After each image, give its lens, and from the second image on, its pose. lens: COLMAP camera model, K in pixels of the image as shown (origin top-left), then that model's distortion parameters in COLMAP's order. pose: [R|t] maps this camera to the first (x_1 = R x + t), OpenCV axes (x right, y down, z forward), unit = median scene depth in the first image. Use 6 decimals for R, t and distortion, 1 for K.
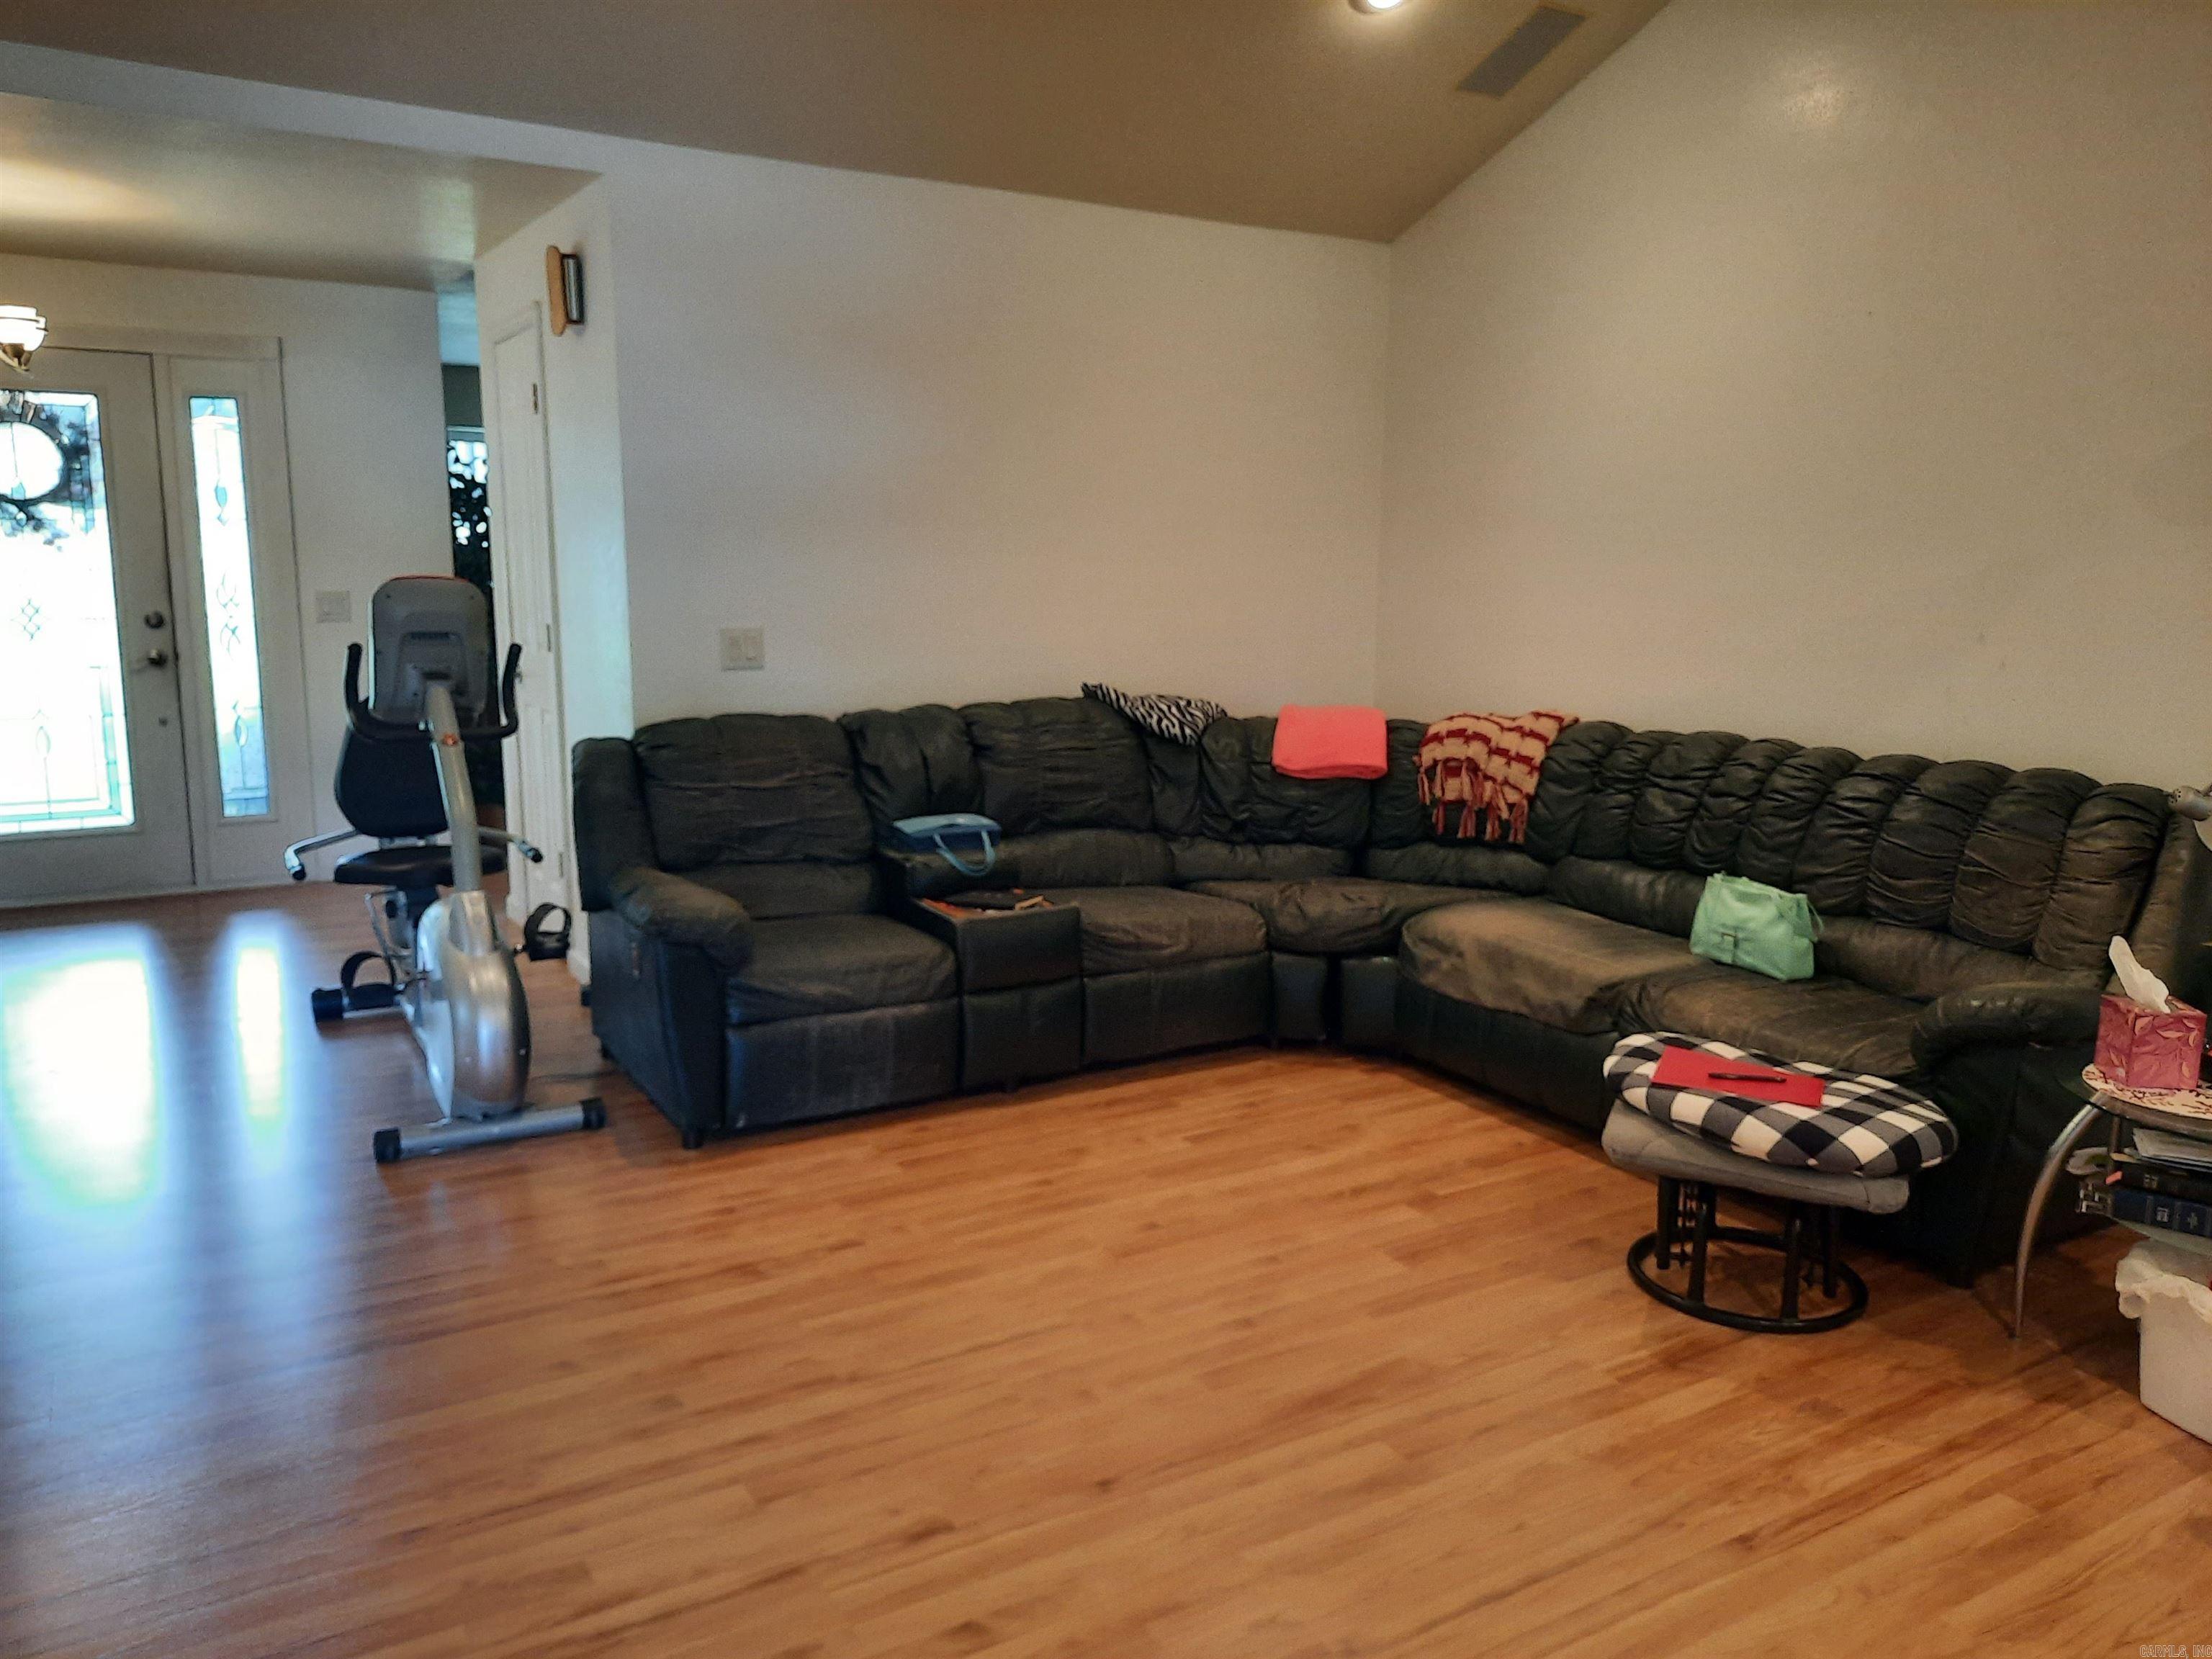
lens RADIAL K [[1626.2, 0, 1117.3], [0, 1626.2, 826.9], [0, 0, 1]] dist [0.013658, 0.000621]
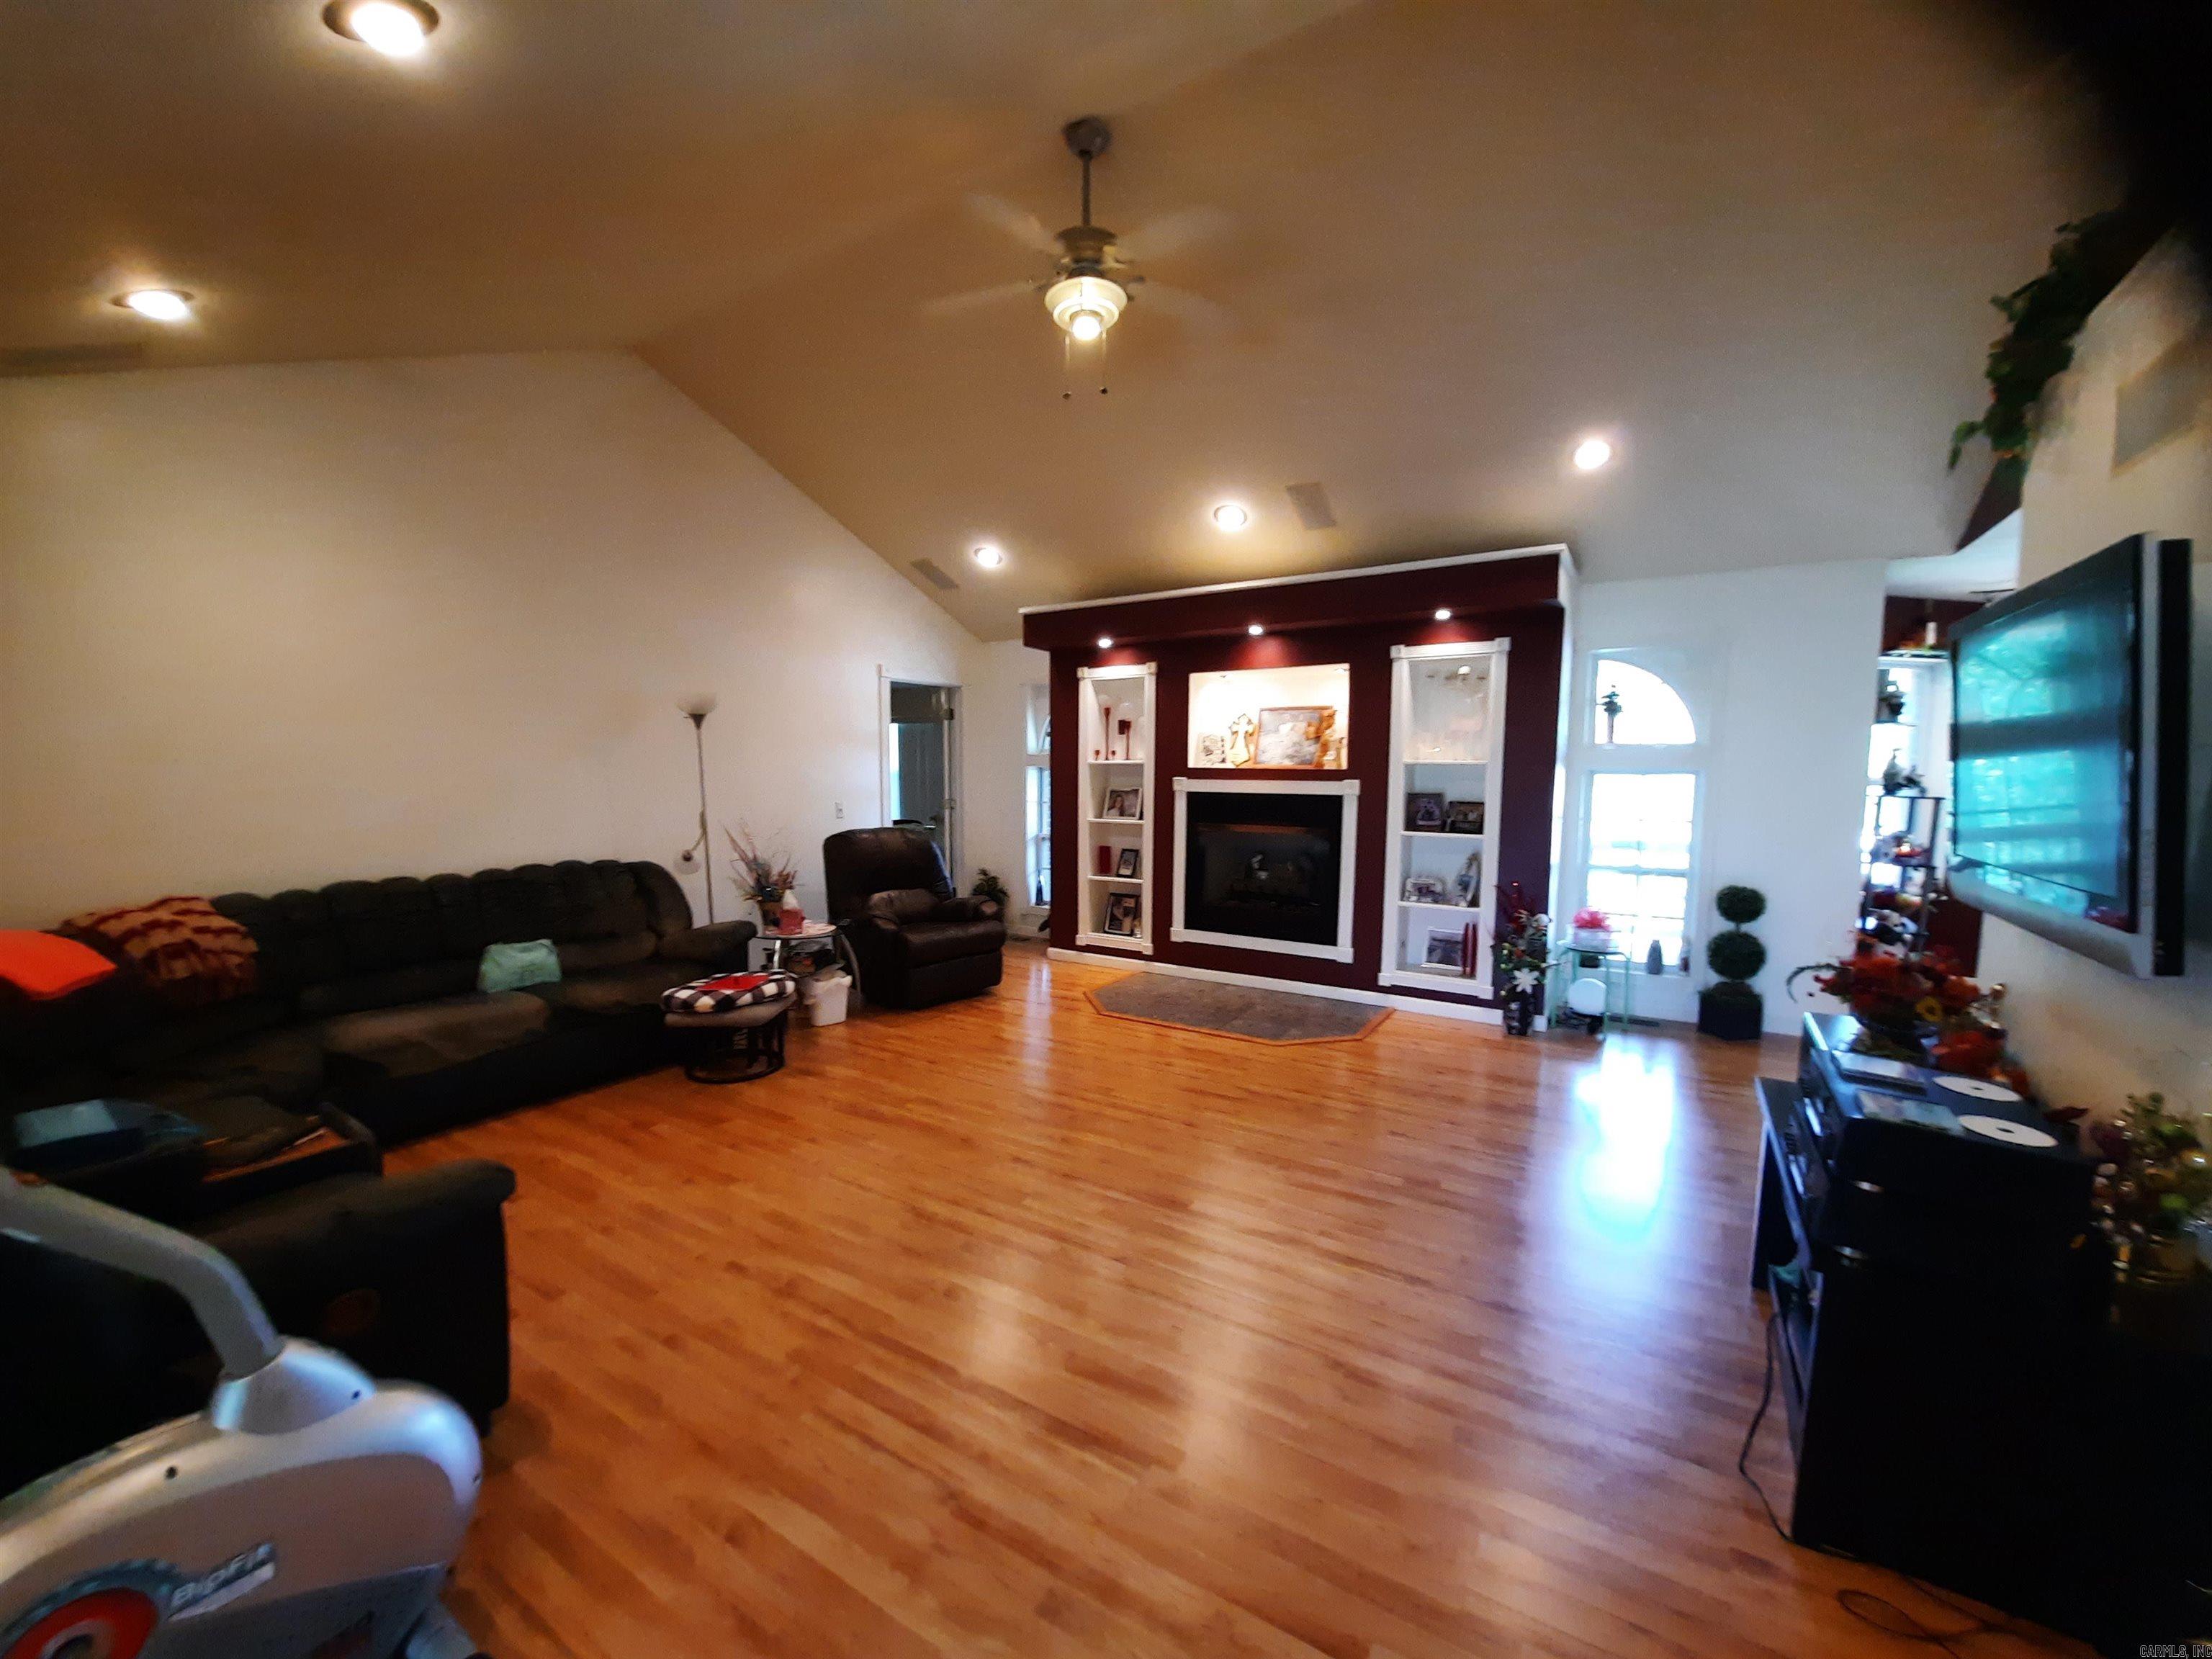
lens RADIAL K [[877.6, 0, 1106.0], [0, 877.6, 829.5], [0, 0, 1]] dist [-0.015901, 0.000033]
pose [[-0.454391, -0.081800, 0.887038, -0.723011], [0.139768, 0.976895, 0.161684, -0.145314], [-0.879769, 0.197447, -0.432459, 0.739481]]
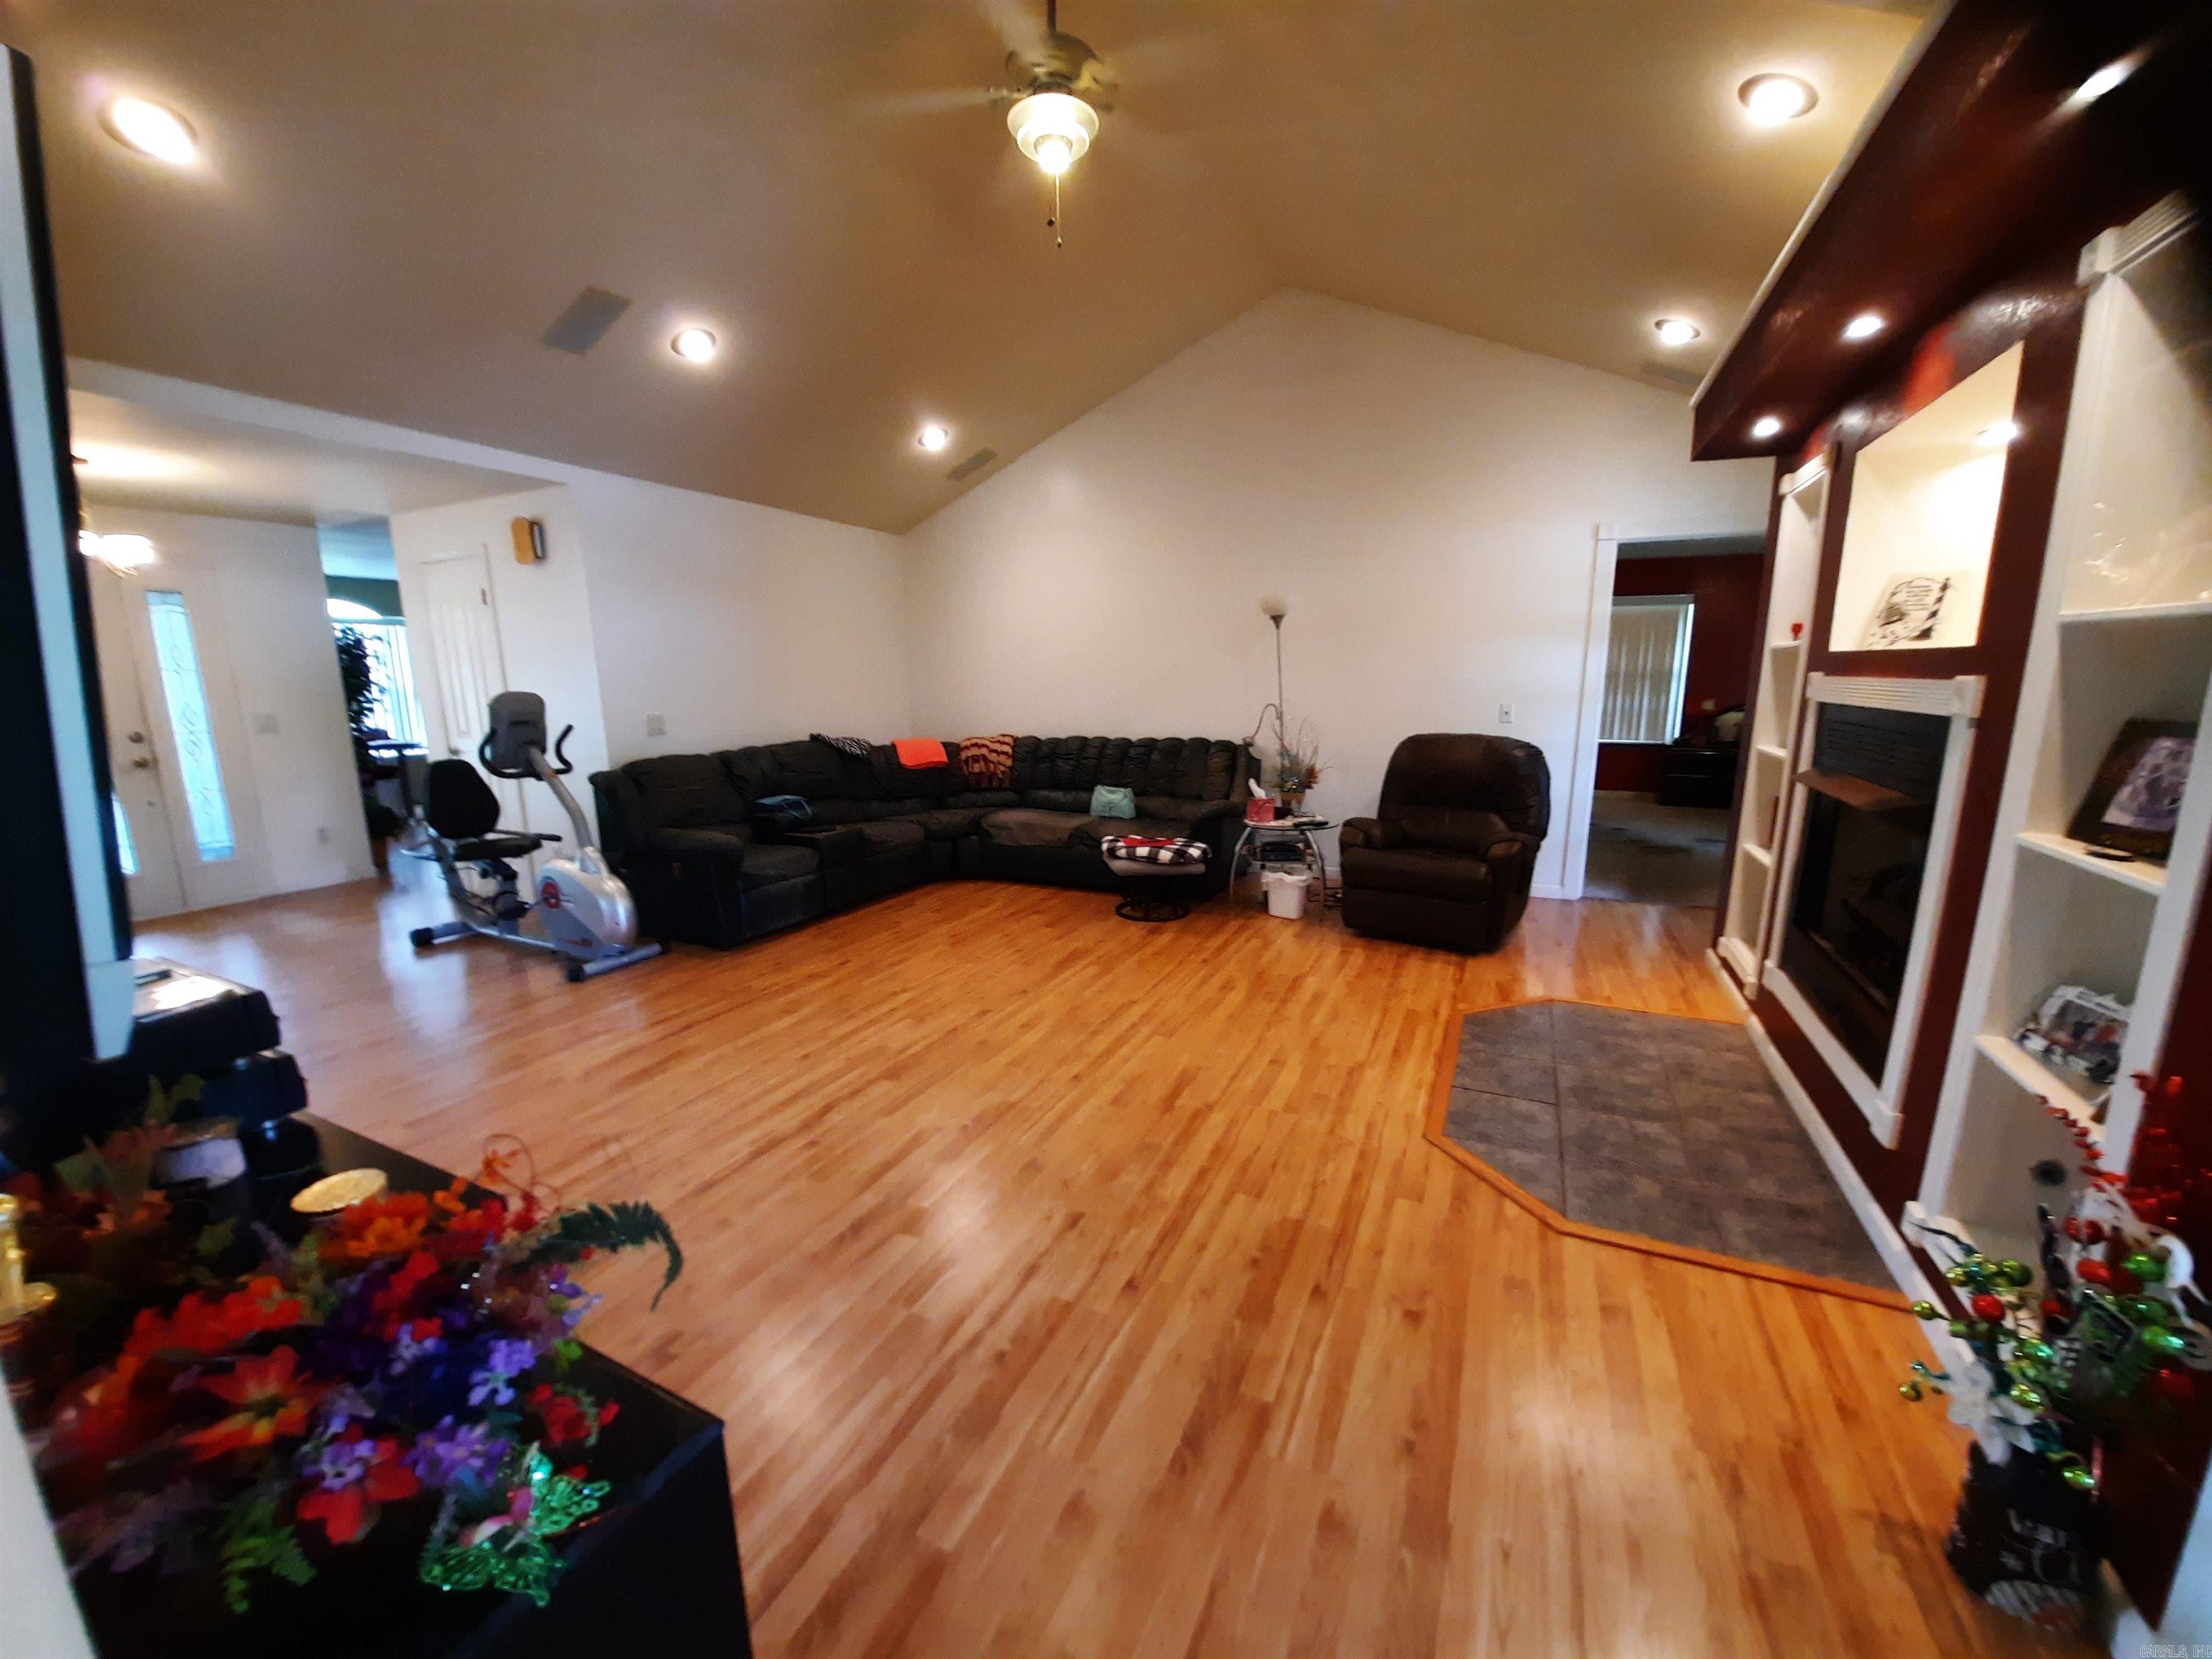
lens RADIAL K [[889.0, 0, 1106.5], [0, 889.0, 848.1], [0, 0, 1]] dist [-0.017674, -0.000117]
pose [[0.833088, -0.127681, 0.538202, -0.399386], [0.113658, 0.991746, 0.059345, 0.042491], [-0.541337, 0.011732, 0.840724, -0.231339]]
